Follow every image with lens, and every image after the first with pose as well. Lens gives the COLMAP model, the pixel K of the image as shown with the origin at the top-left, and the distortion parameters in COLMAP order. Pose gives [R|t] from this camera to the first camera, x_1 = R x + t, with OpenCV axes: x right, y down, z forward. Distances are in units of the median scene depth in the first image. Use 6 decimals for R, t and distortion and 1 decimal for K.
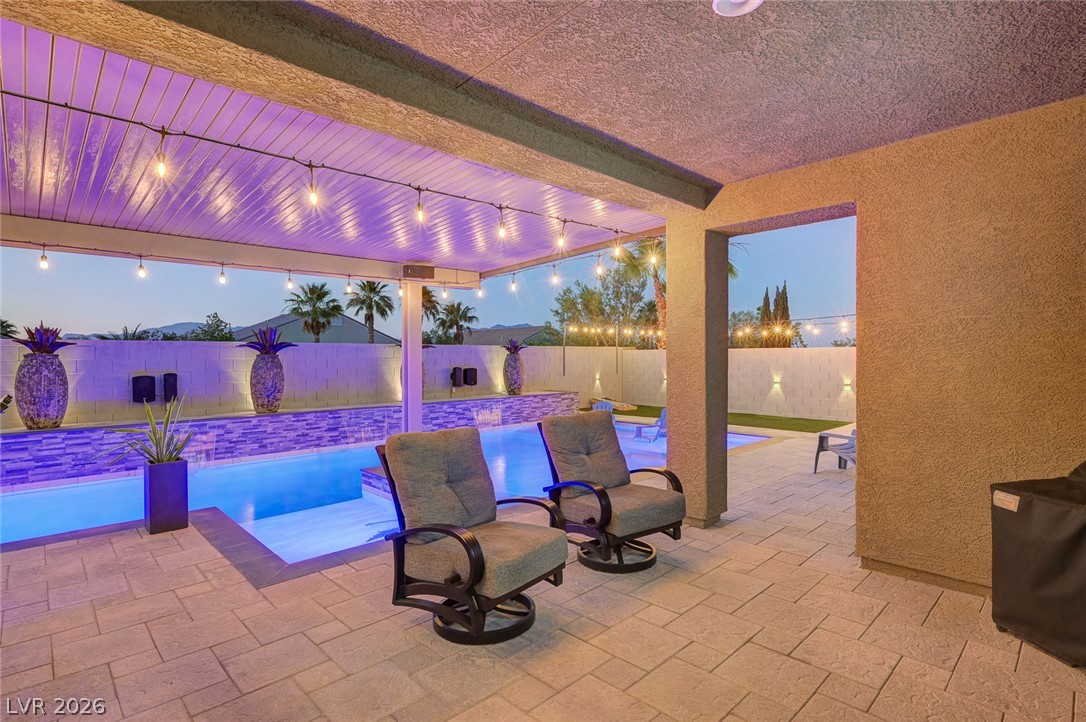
lens RADIAL K [[537.1, 0, 543.0], [0, 537.1, 361.0], [0, 0, 1]] dist [0.000429, 0.000203]
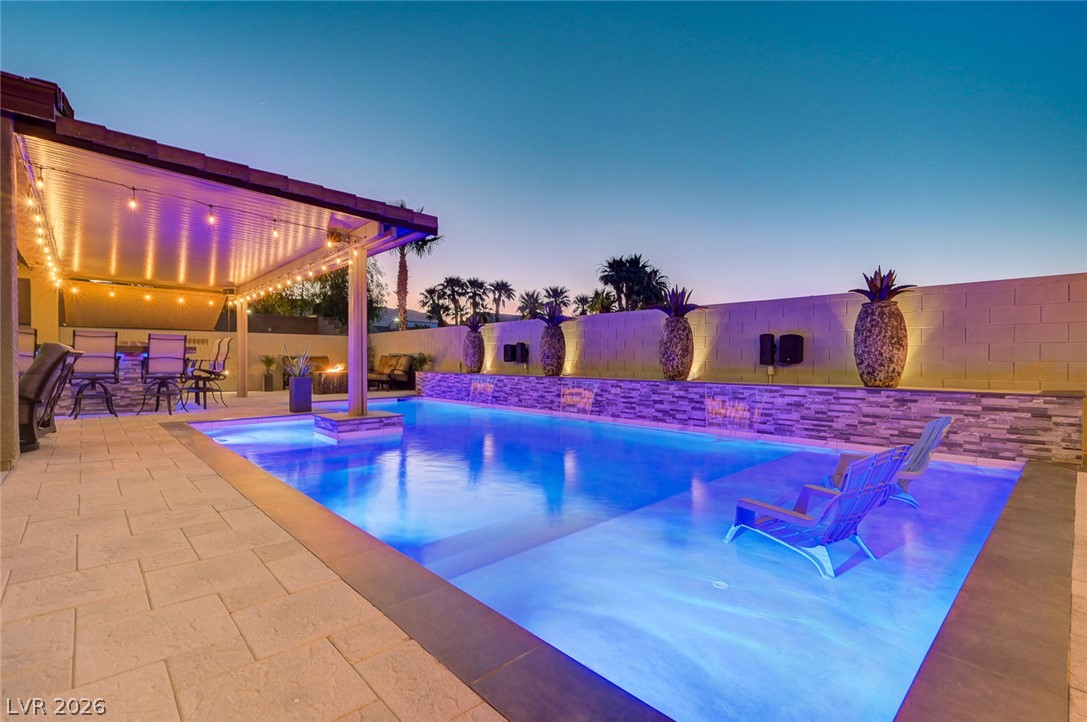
lens RADIAL K [[498.0, 0, 551.2], [0, 498.0, 362.3], [0, 0, 1]] dist [0.001212, 0.000389]
pose [[-0.009422, 0.011497, -0.999890, 0.470269], [-0.009961, 0.999883, 0.011591, 0.045033], [0.999906, 0.010069, -0.009307, 0.837128]]
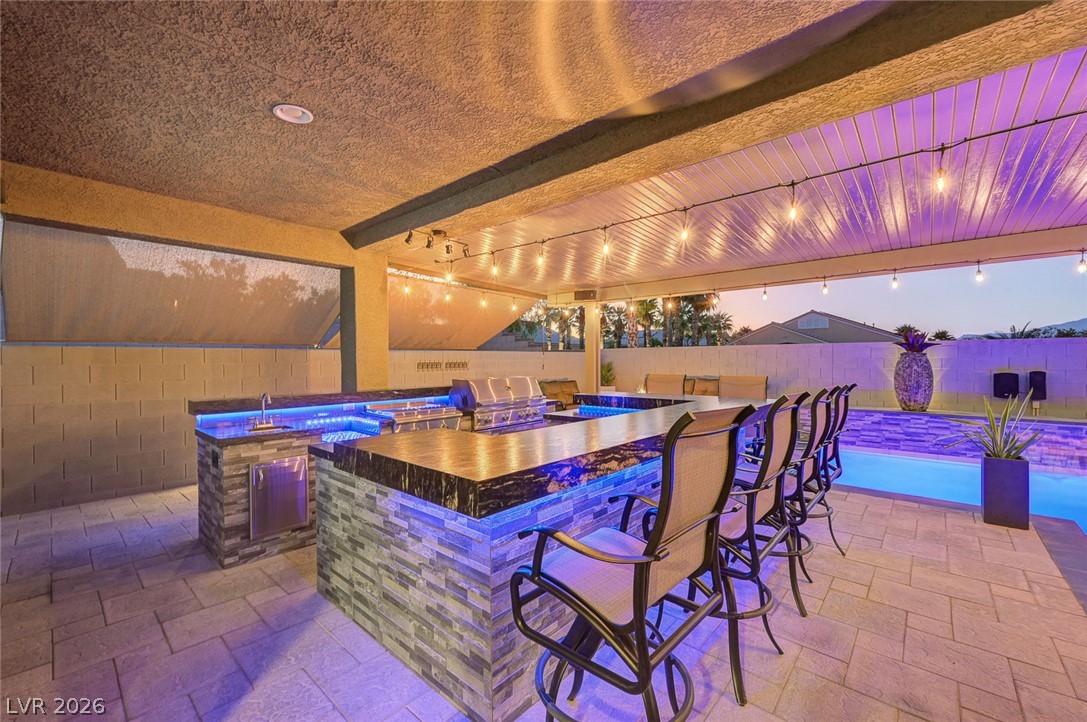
lens RADIAL K [[436.4, 0, 549.9], [0, 436.4, 359.5], [0, 0, 1]] dist [-0.000736, 0.000006]
pose [[0.090495, 0.007572, -0.995868, 0.019083], [-0.003495, 0.999967, 0.007286, -0.001080], [0.995891, 0.002822, 0.090519, 0.026377]]
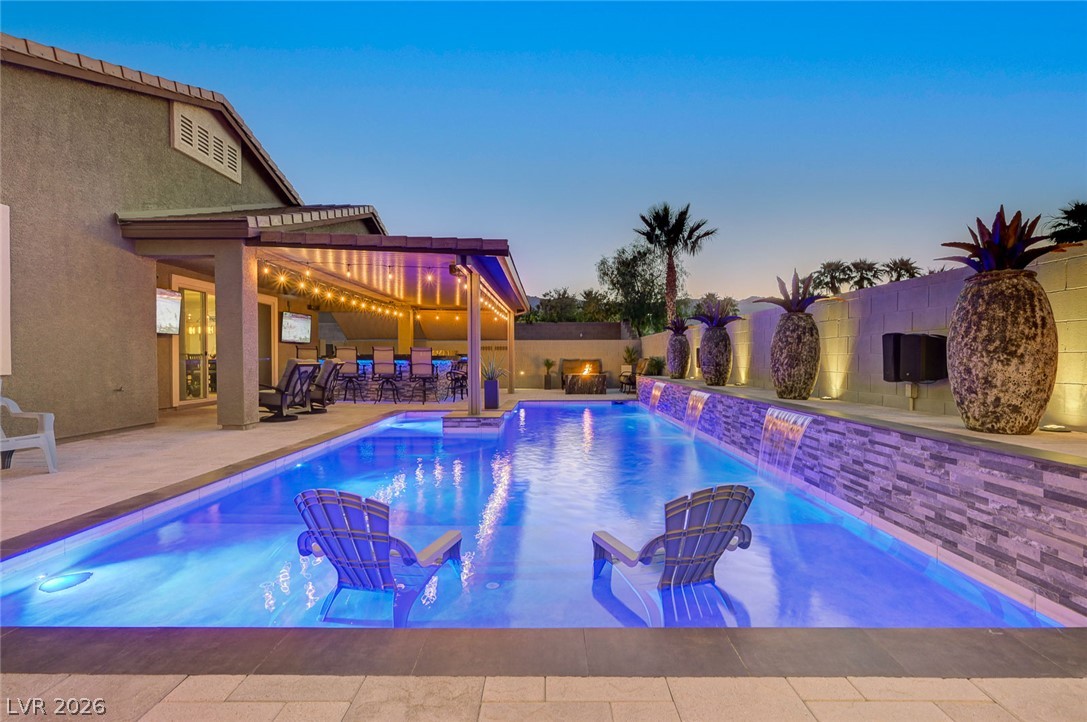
lens RADIAL K [[519.1, 0, 548.0], [0, 519.1, 362.6], [0, 0, 1]] dist [-0.000662, 0.000117]
pose [[-0.693527, 0.014758, -0.720280, 0.331045], [0.000821, 0.999806, 0.019694, 0.028689], [0.720430, 0.013067, -0.693404, 1.202172]]
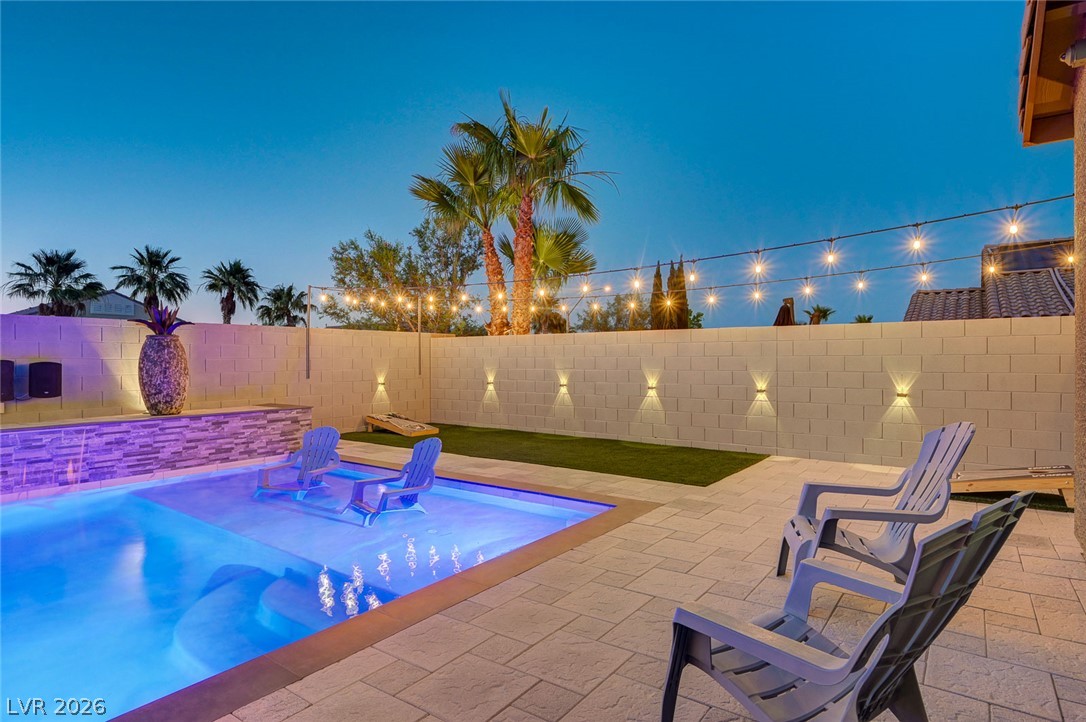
lens RADIAL K [[588.9, 0, 543.0], [0, 588.9, 361.0], [0, 0, 1]] dist [0.003282, 0.000912]
pose [[0.985234, 0.001144, 0.171212, 0.245956], [-0.000078, 0.999981, -0.006234, 0.017415], [-0.171216, 0.006128, 0.985215, 0.448037]]
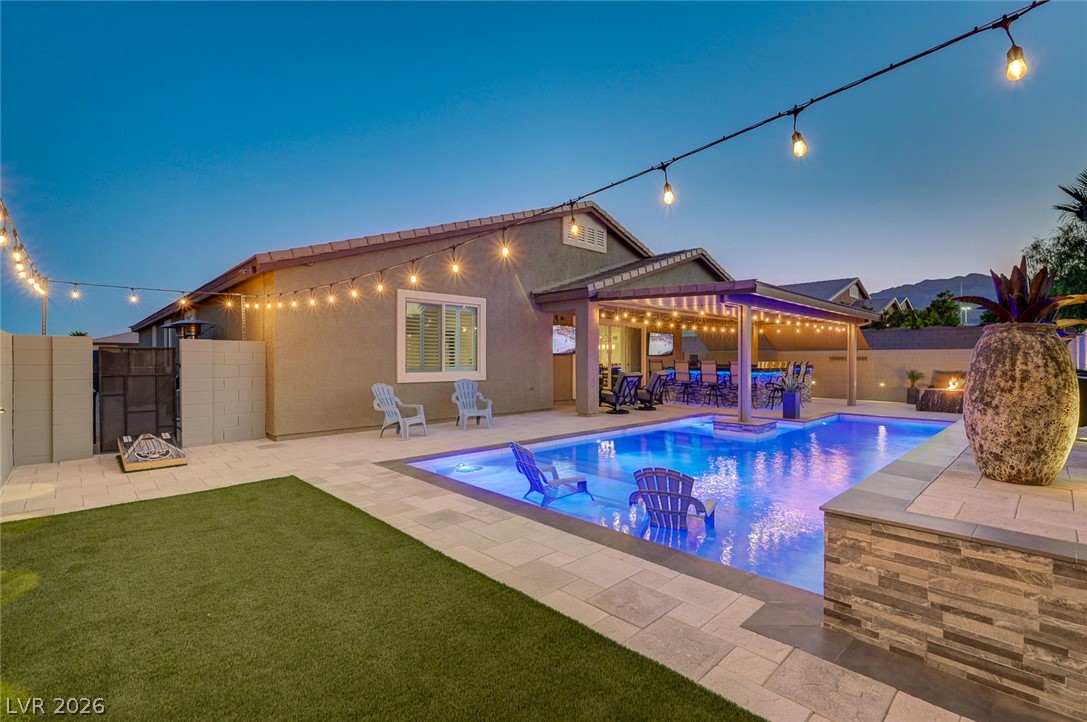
lens RADIAL K [[490.3, 0, 543.5], [0, 490.3, 361.0], [0, 0, 1]] dist [-0.000961, 0.000111]
pose [[-0.999984, 0.005665, 0.000103, 0.212296], [0.005665, 0.999916, 0.011679, 0.000196], [-0.000037, 0.011679, -0.999932, 1.467568]]
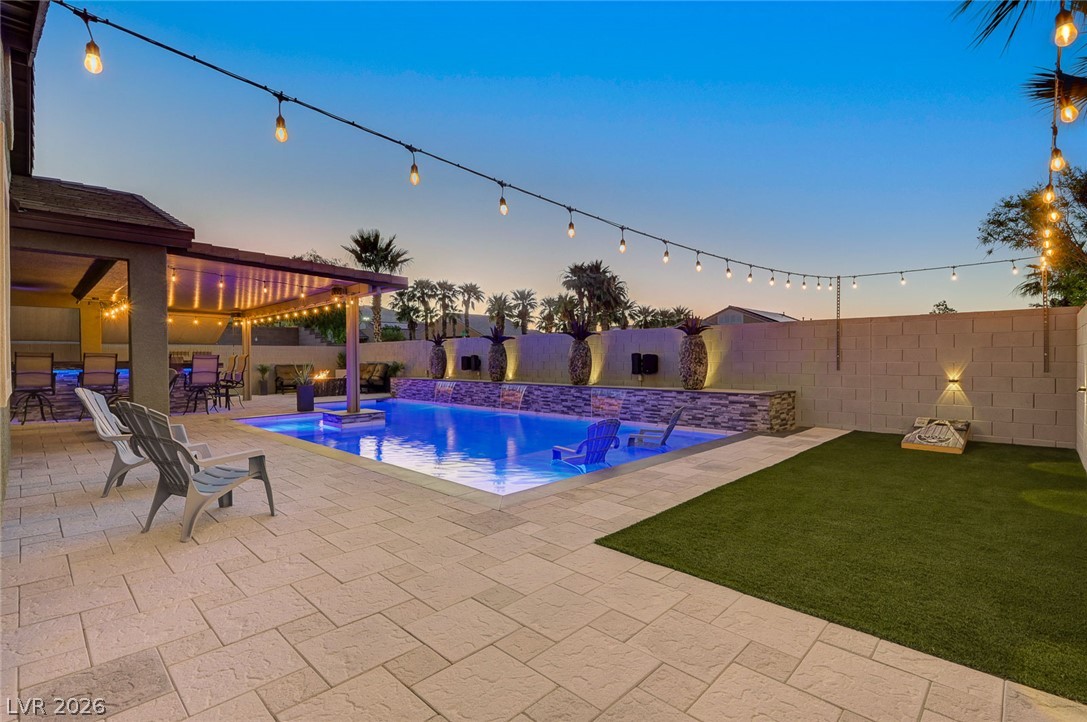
lens RADIAL K [[506.9, 0, 550.4], [0, 506.9, 360.8], [0, 0, 1]] dist [0.000831, 0.000026]
pose [[0.040456, 0.012597, -0.999102, 0.777708], [-0.002137, 0.999919, 0.012520, 0.015997], [0.999179, 0.001629, 0.040479, 0.908284]]
